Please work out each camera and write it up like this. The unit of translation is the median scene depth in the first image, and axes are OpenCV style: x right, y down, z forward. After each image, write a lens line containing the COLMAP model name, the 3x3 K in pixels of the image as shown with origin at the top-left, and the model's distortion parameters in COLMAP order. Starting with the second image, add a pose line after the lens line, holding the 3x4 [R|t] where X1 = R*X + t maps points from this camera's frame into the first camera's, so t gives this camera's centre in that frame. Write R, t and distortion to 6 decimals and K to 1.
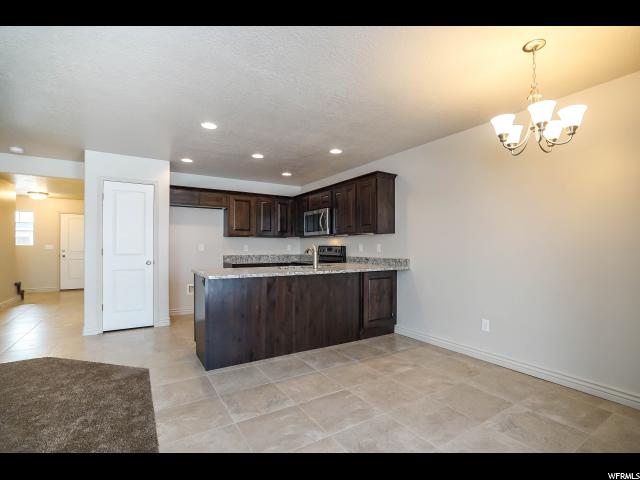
lens RADIAL K [[303.5, 0, 319.6], [0, 303.5, 247.8], [0, 0, 1]] dist [-0.000923, 0.000310]
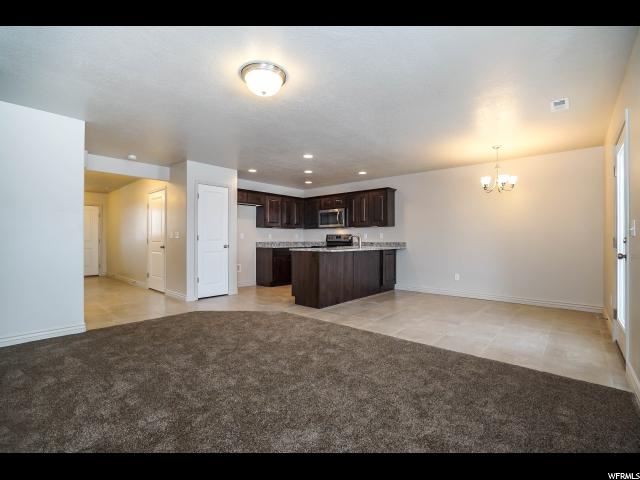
lens RADIAL K [[297.6, 0, 309.9], [0, 297.6, 238.7], [0, 0, 1]] dist [-0.000431, 0.000073]
pose [[0.963139, -0.000649, 0.269002, -0.538893], [0.001416, 0.999995, -0.002658, 0.018245], [-0.268999, 0.002940, 0.963136, -0.339828]]
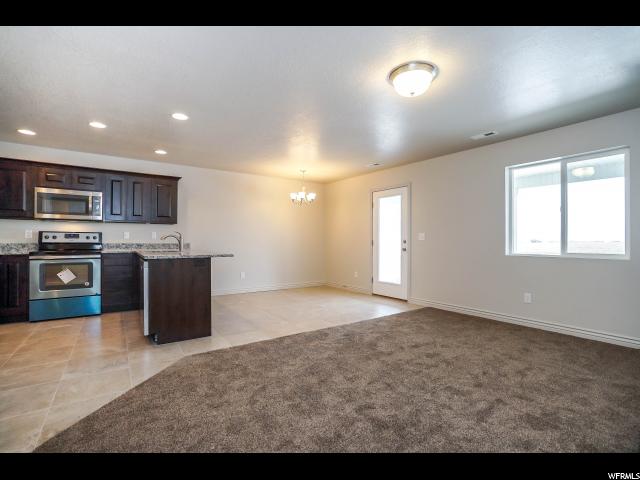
lens RADIAL K [[297.6, 0, 309.9], [0, 297.6, 238.7], [0, 0, 1]] dist [-0.000431, 0.000073]
pose [[-0.028356, 0.005766, 0.999581, -0.964280], [-0.000542, 0.999983, -0.005783, 0.020290], [-0.999598, -0.000706, -0.028353, 0.403157]]
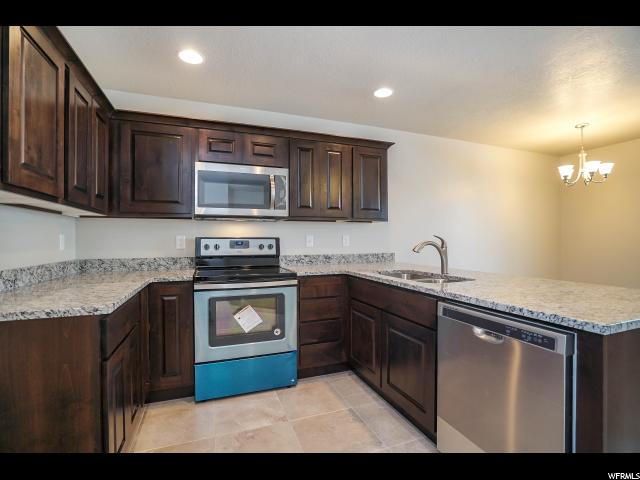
lens RADIAL K [[319.3, 0, 320.0], [0, 319.3, 240.0], [0, 0, 1]] dist [-0.001537, -0.000001]
pose [[0.201997, -0.009355, 0.979341, -0.551705], [0.003883, 0.999954, 0.008751, -0.007367], [-0.979378, 0.002036, 0.202024, 0.875695]]
